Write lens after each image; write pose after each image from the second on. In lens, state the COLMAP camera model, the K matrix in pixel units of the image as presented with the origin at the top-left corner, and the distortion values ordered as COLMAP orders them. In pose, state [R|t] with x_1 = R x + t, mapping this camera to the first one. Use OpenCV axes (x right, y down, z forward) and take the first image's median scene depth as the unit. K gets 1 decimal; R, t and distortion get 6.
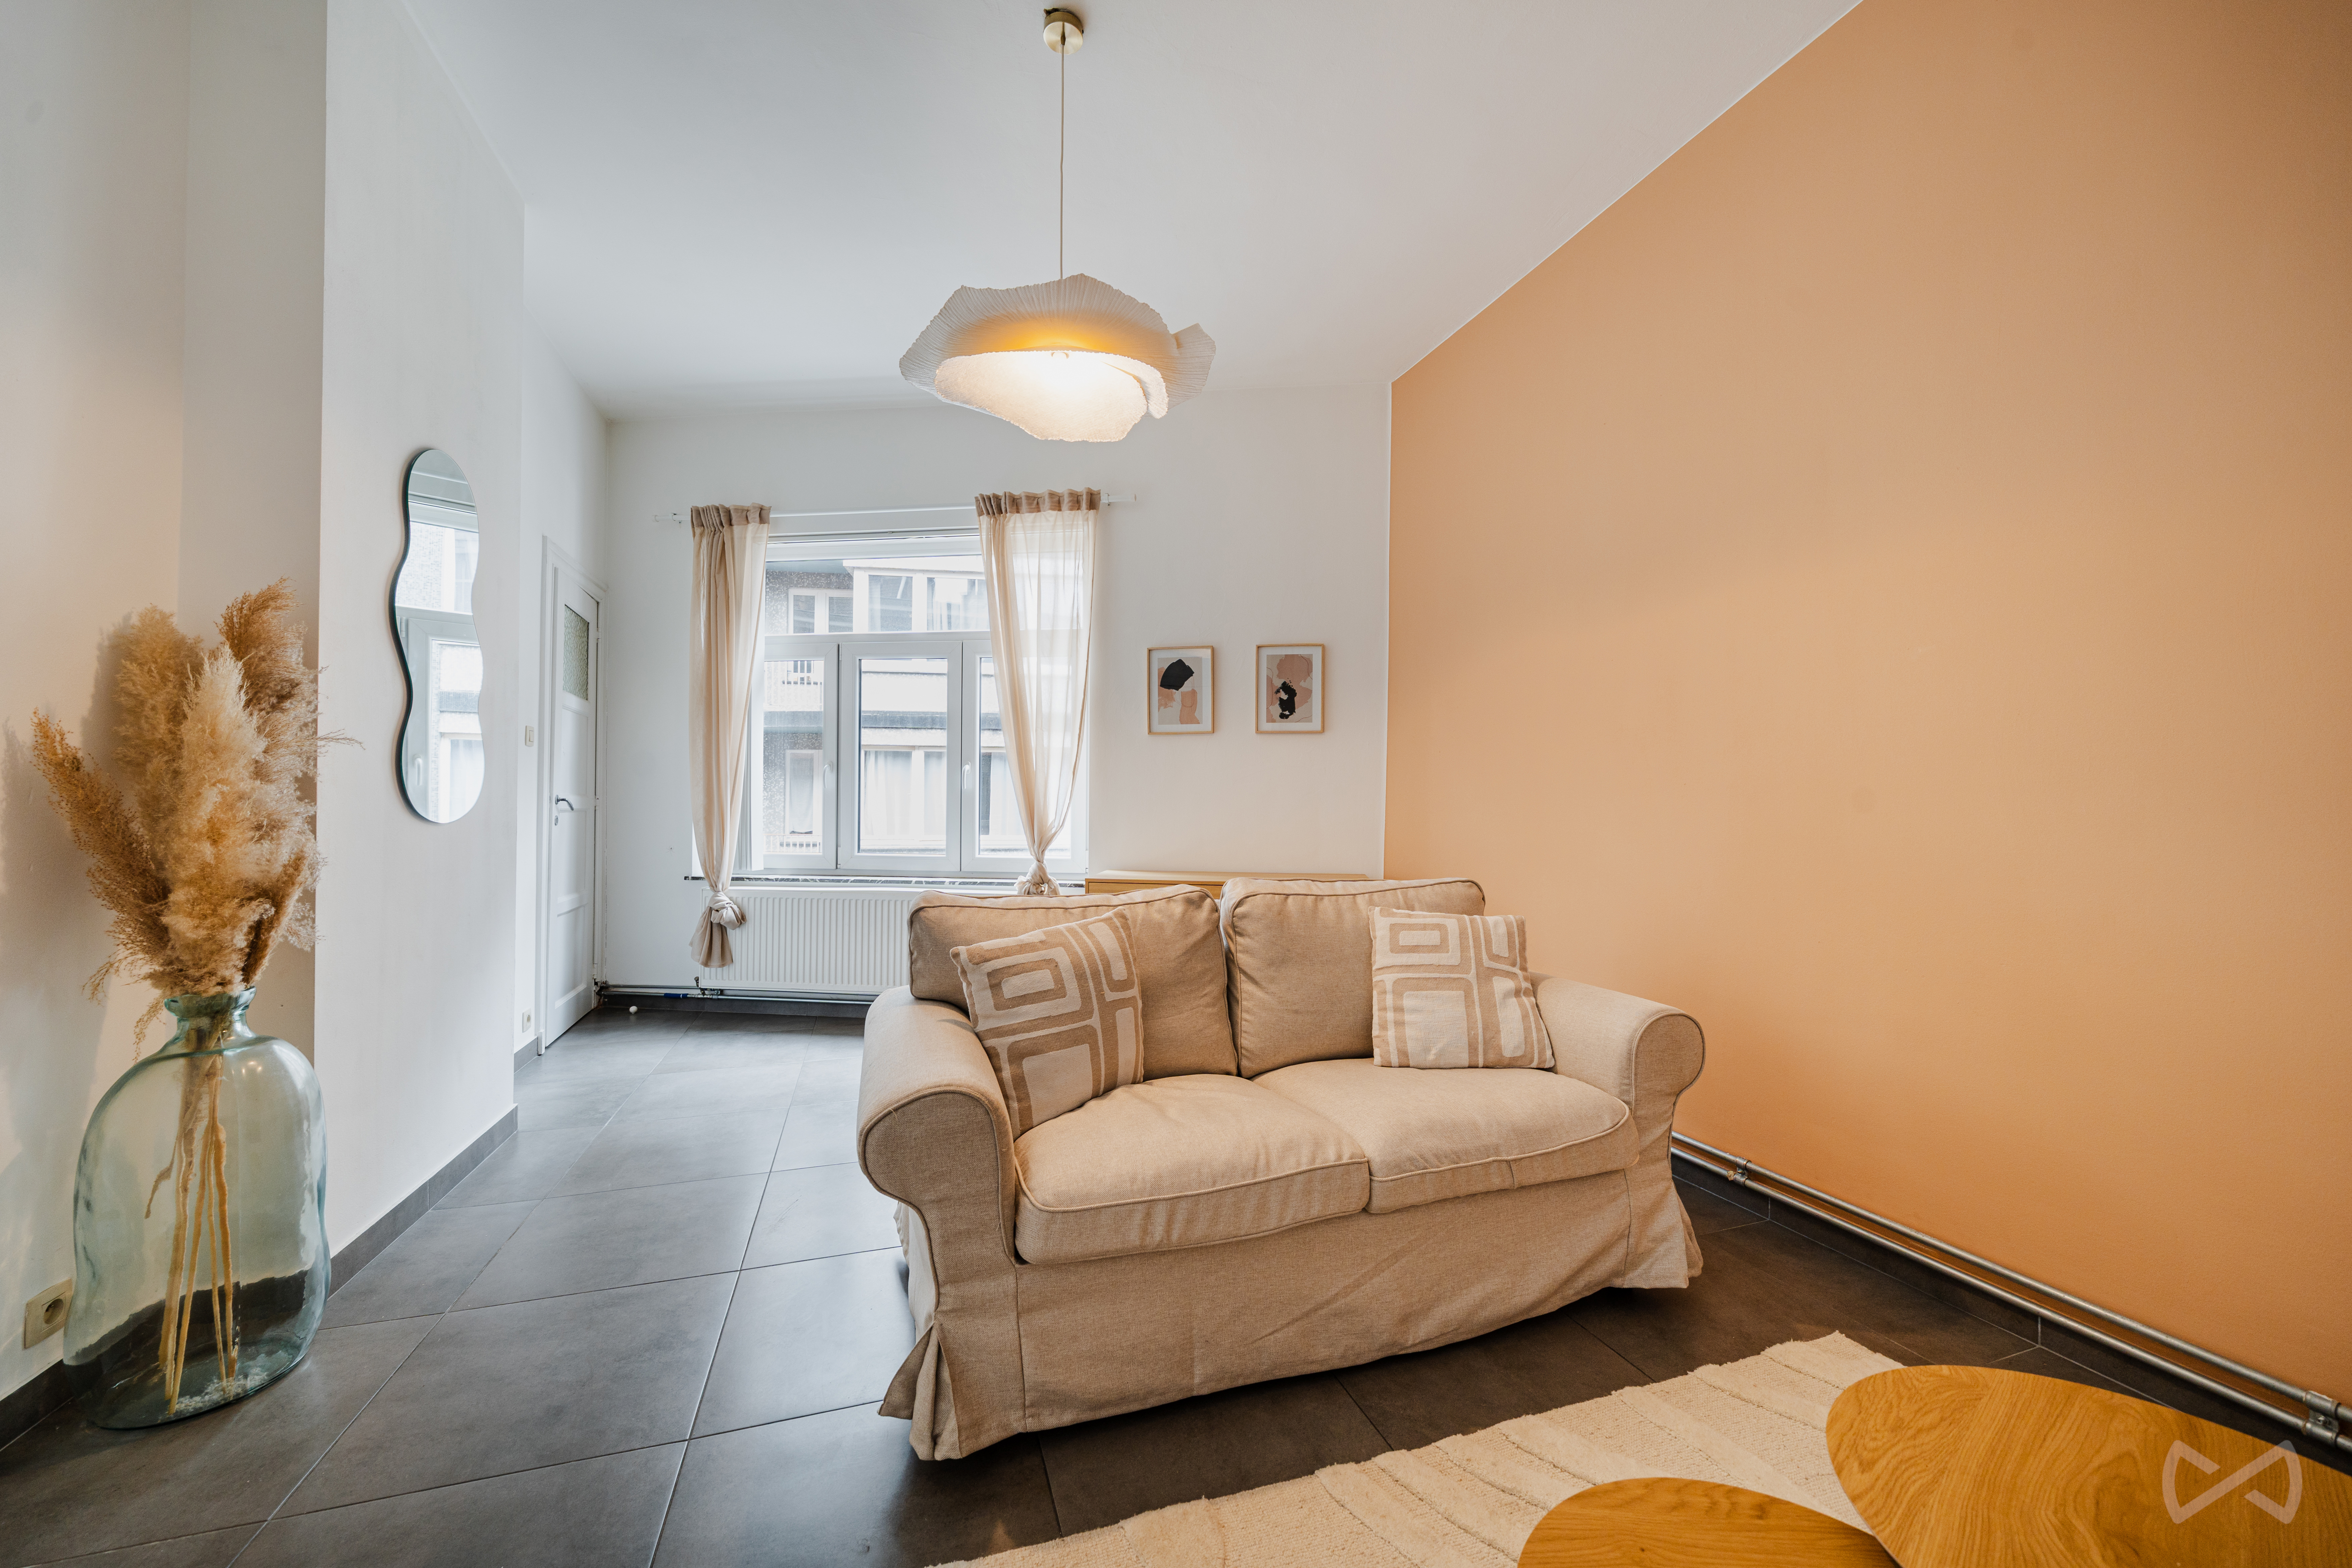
lens RADIAL K [[870.6, 0, 1175.5], [0, 870.6, 795.4], [0, 0, 1]] dist [-0.001269, -0.000022]
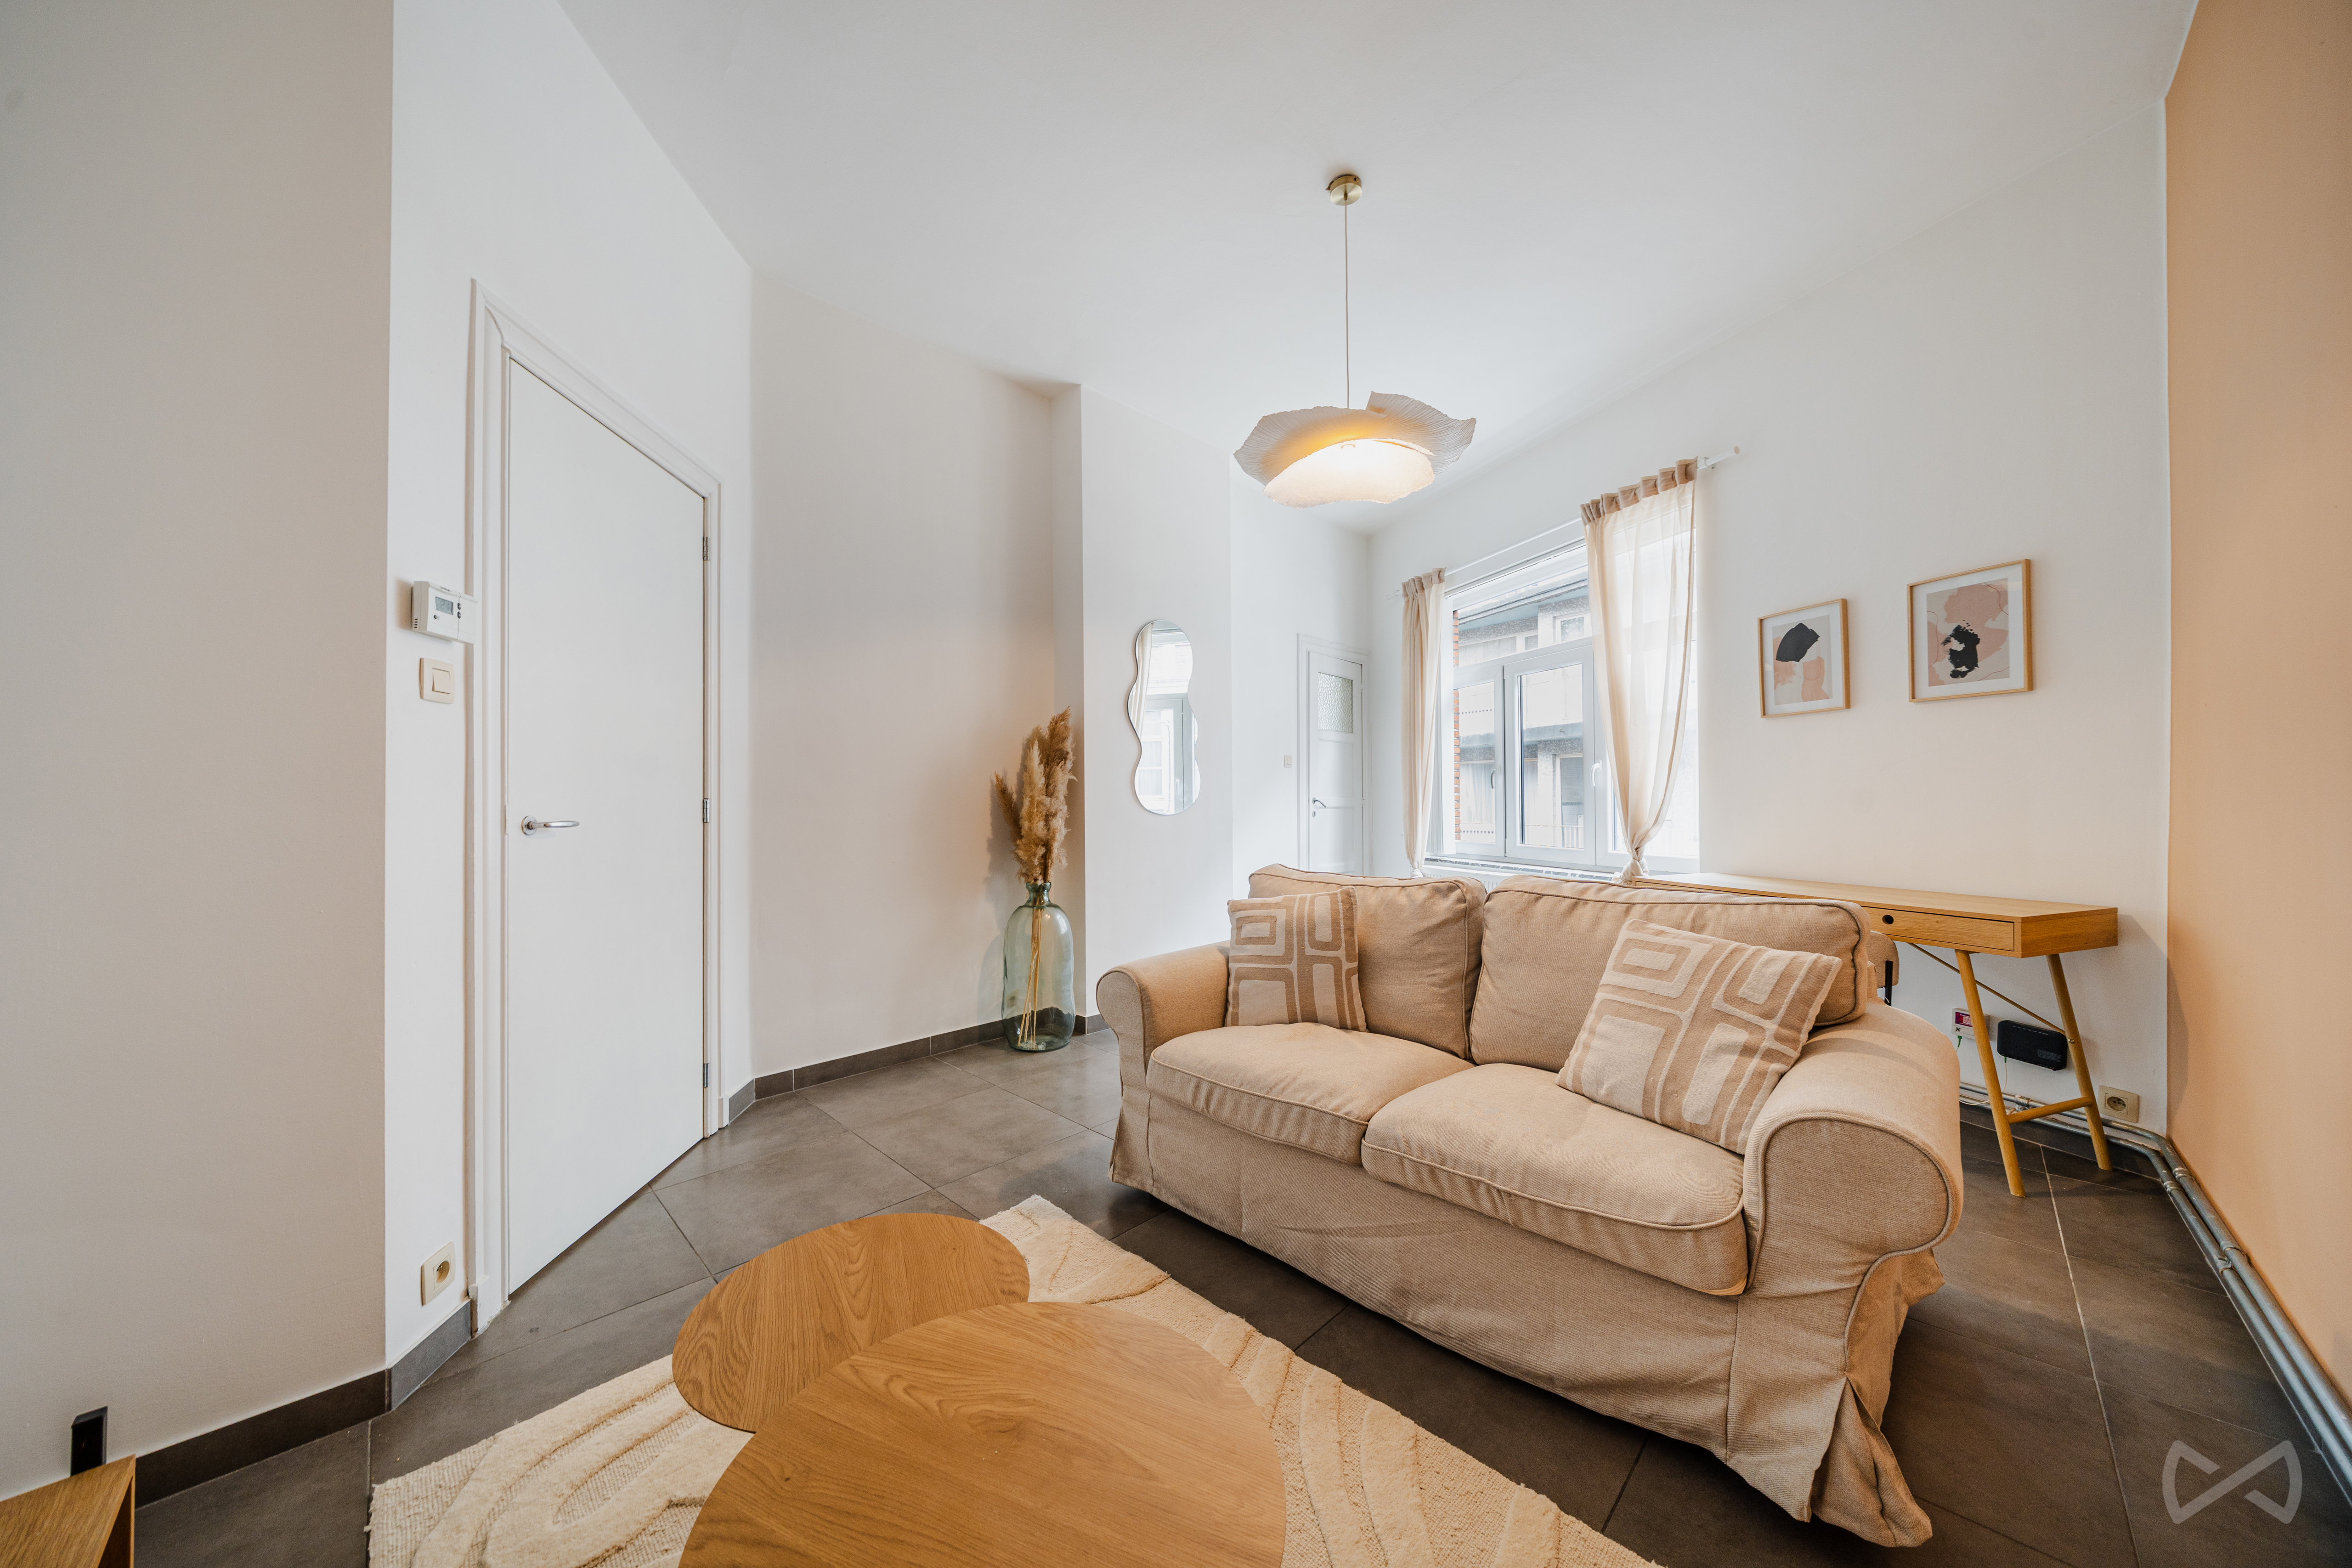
lens RADIAL K [[792.7, 0, 1180.4], [0, 792.7, 795.5], [0, 0, 1]] dist [-0.002478, -0.001684]
pose [[0.454720, -0.014305, -0.890519, 0.779342], [0.016922, 0.999829, -0.007421, 0.004281], [0.890473, -0.011695, 0.454885, 0.260261]]
